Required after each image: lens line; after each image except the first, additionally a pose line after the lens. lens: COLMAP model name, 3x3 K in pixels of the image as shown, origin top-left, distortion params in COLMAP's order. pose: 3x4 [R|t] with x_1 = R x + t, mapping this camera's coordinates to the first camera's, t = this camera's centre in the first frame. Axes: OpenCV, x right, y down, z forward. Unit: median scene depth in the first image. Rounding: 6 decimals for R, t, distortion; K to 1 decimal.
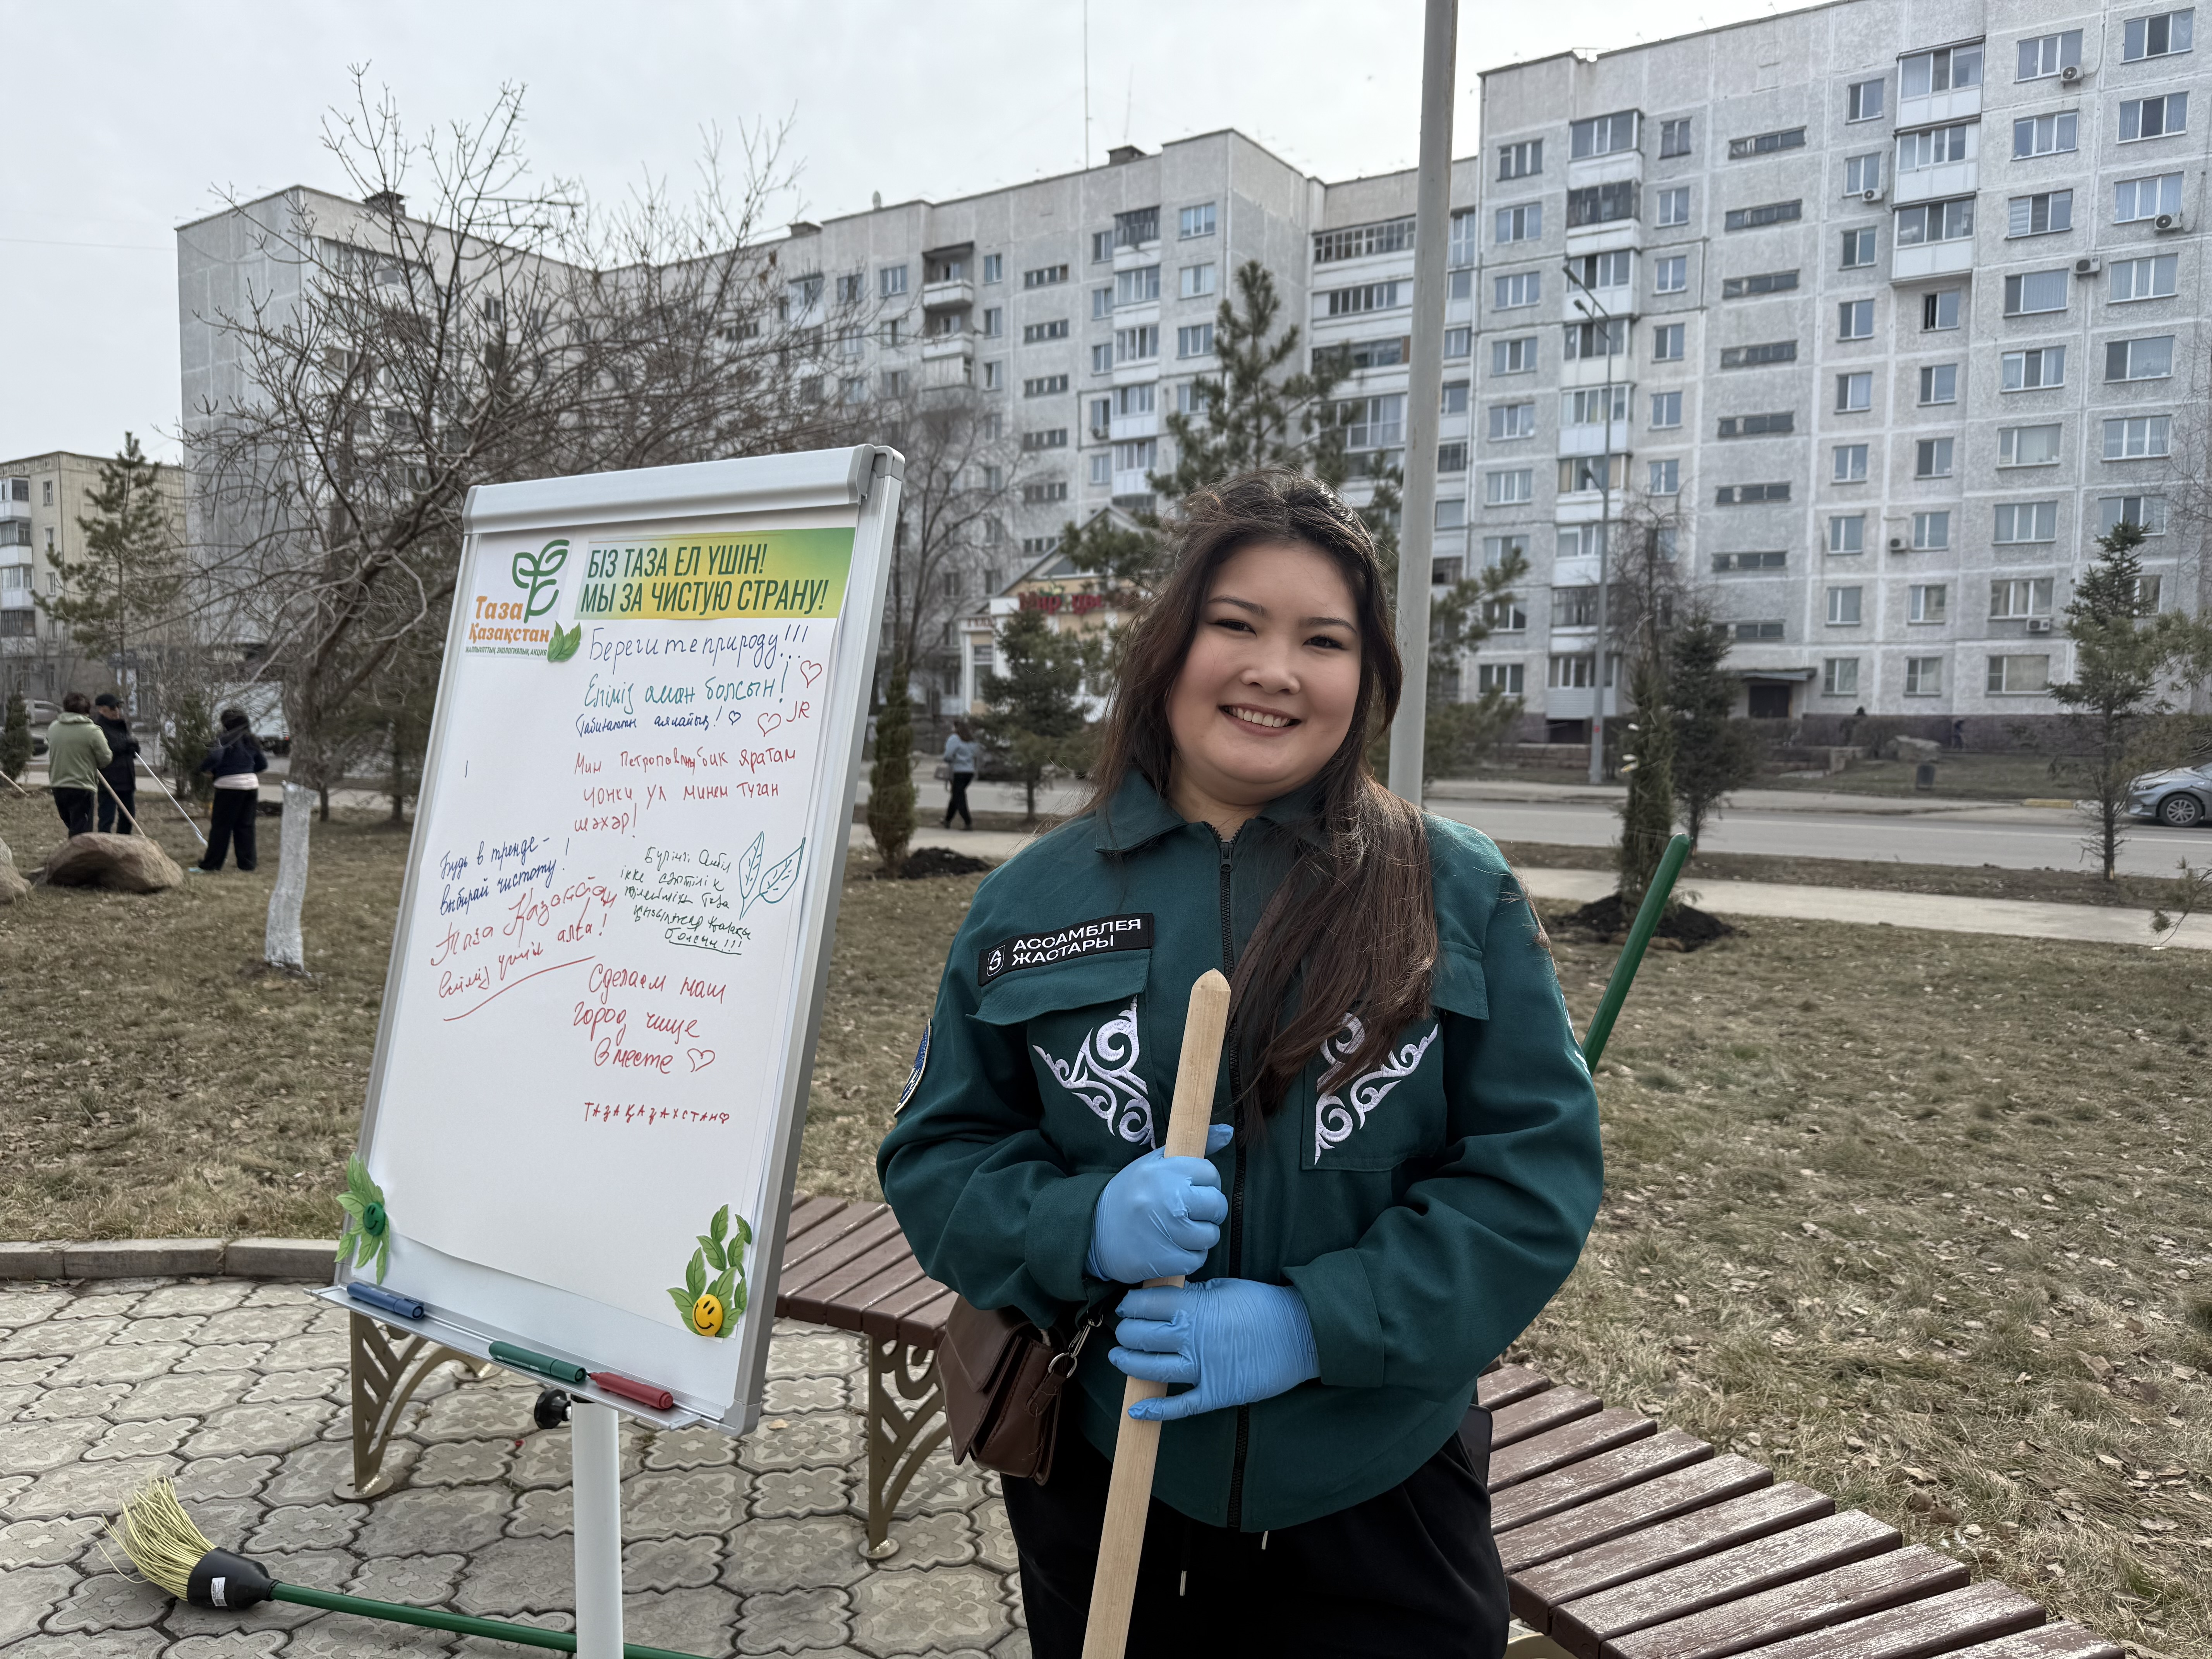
lens RADIAL K [[1552.7, 0, 1106.0], [0, 1552.7, 829.5], [0, 0, 1]] dist [0.038664, -0.050937]
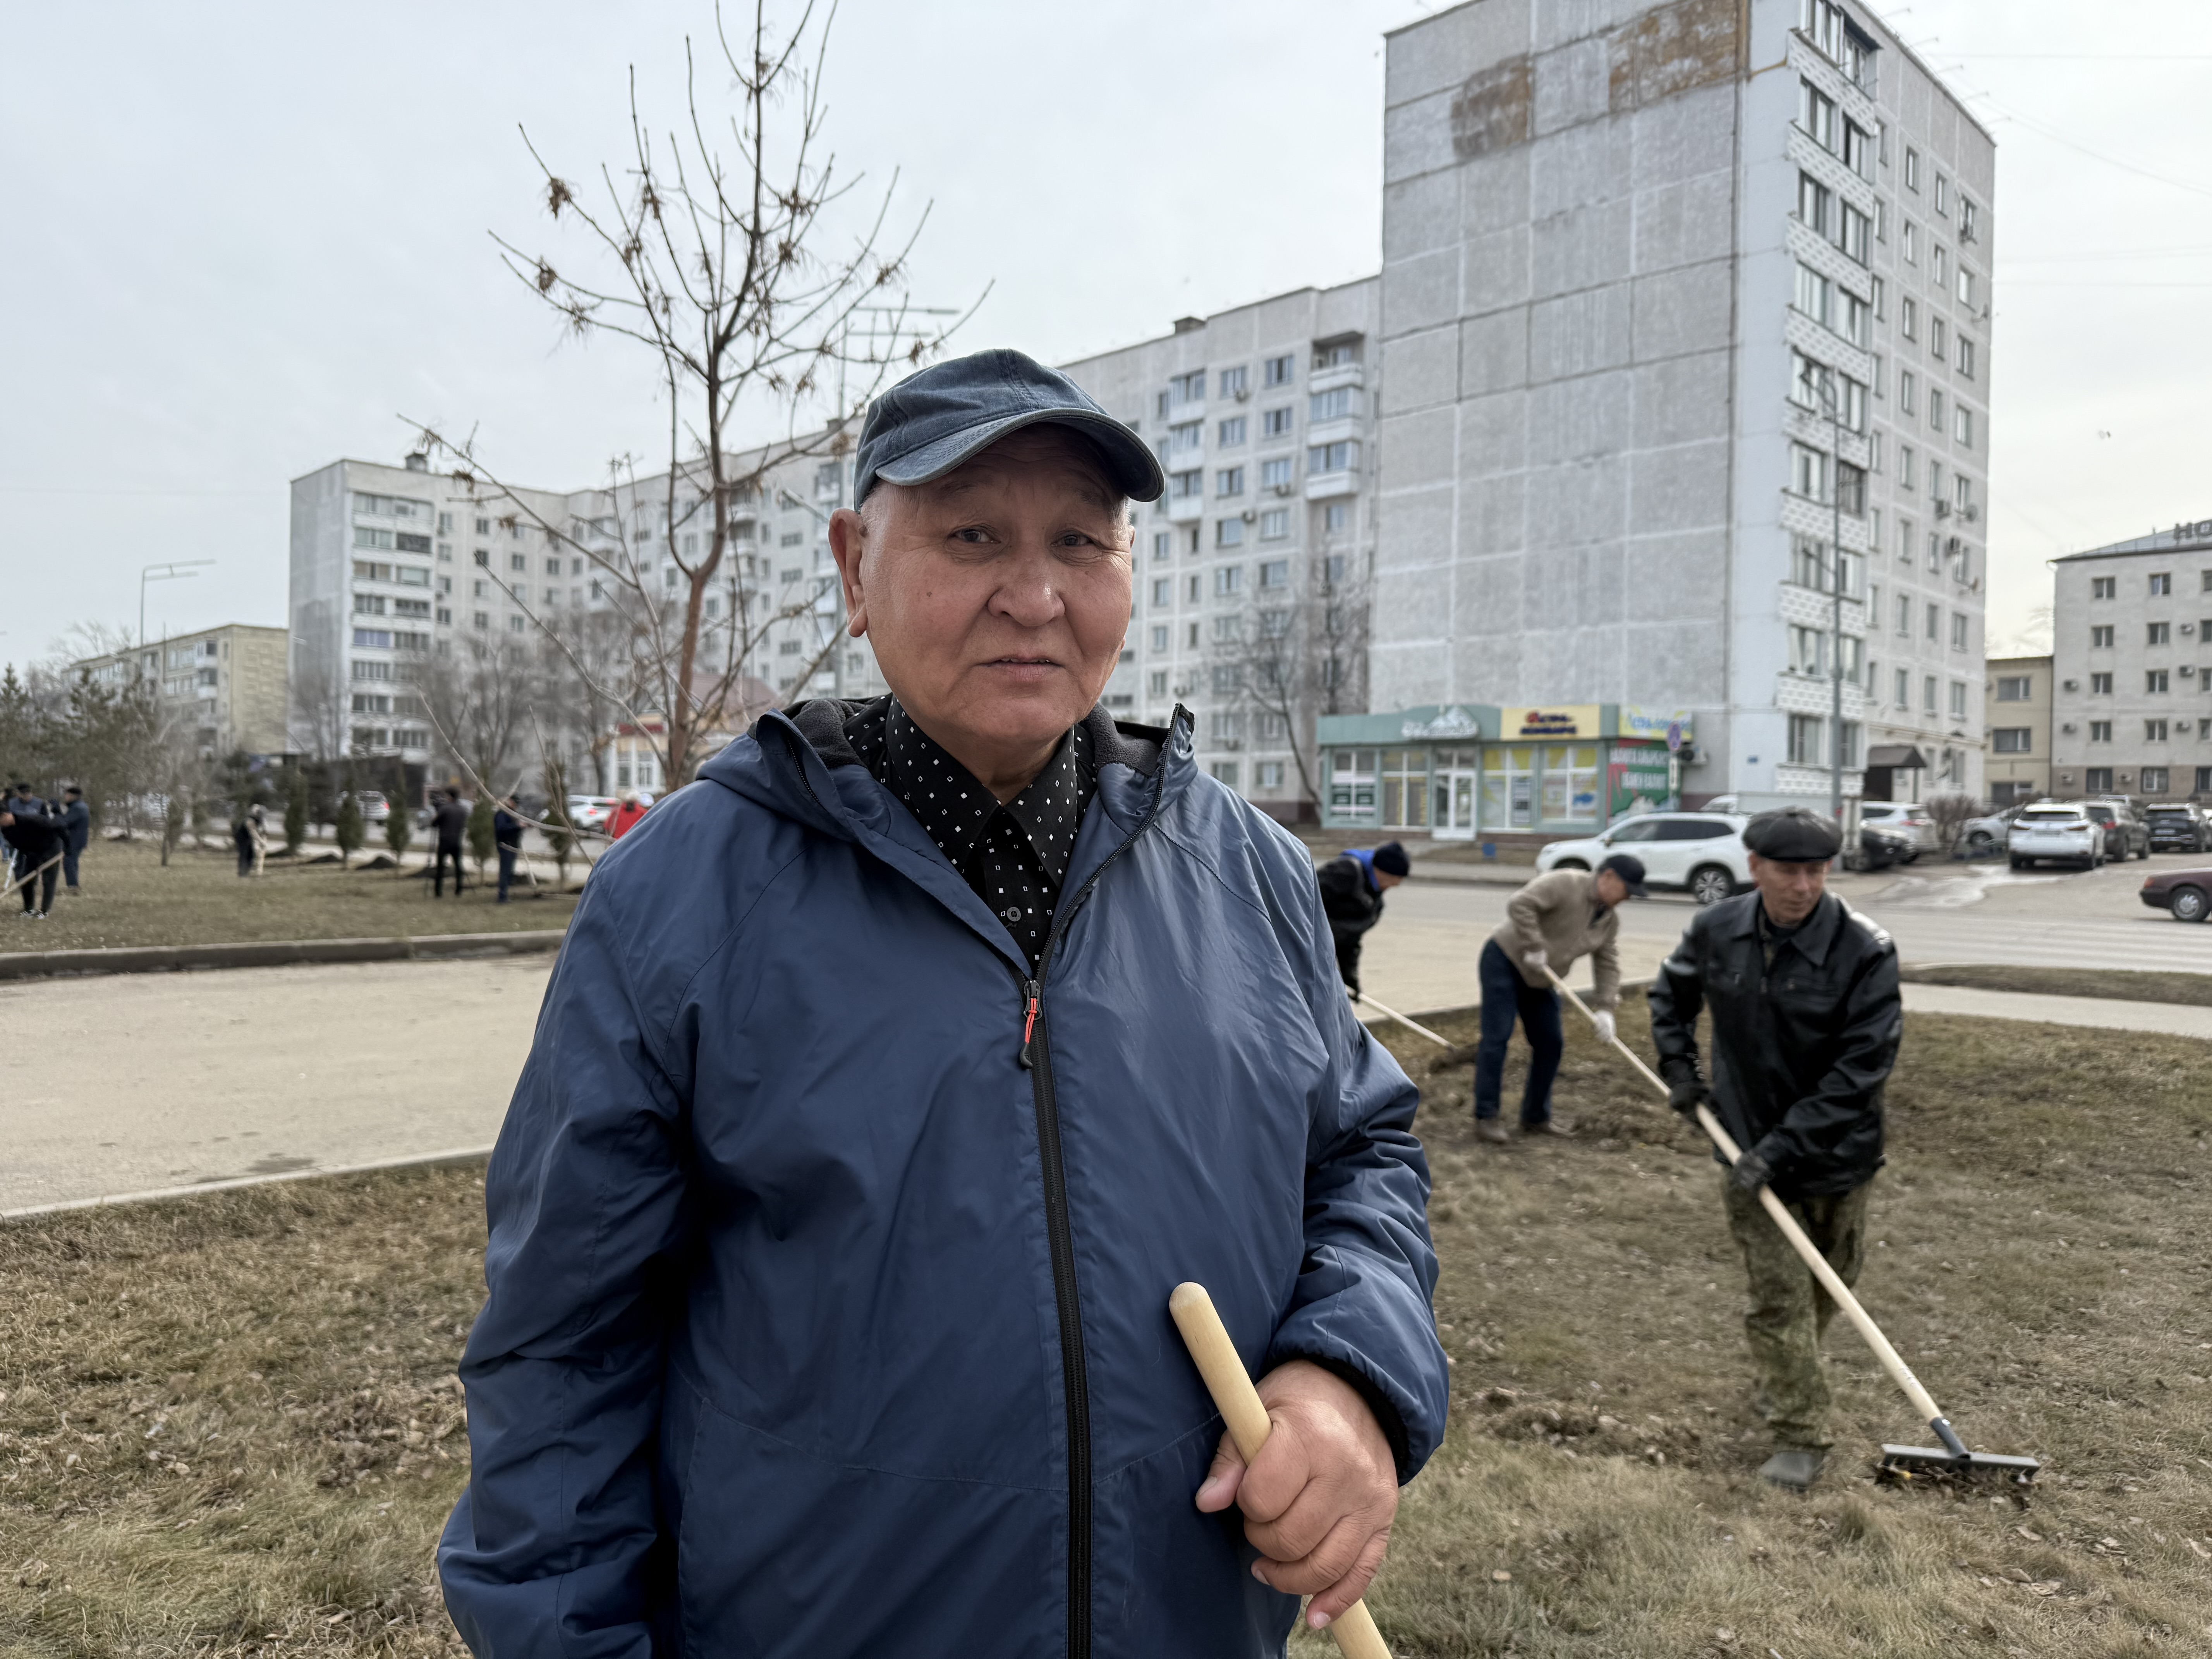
lens RADIAL K [[1552.7, 0, 1106.0], [0, 1552.7, 829.5], [0, 0, 1]] dist [0.038664, -0.050937]
pose [[0.980890, 0.009447, -0.194333, 0.748167], [-0.021116, 0.998090, -0.058062, 0.041737], [0.193413, 0.061056, 0.979216, -0.495925]]
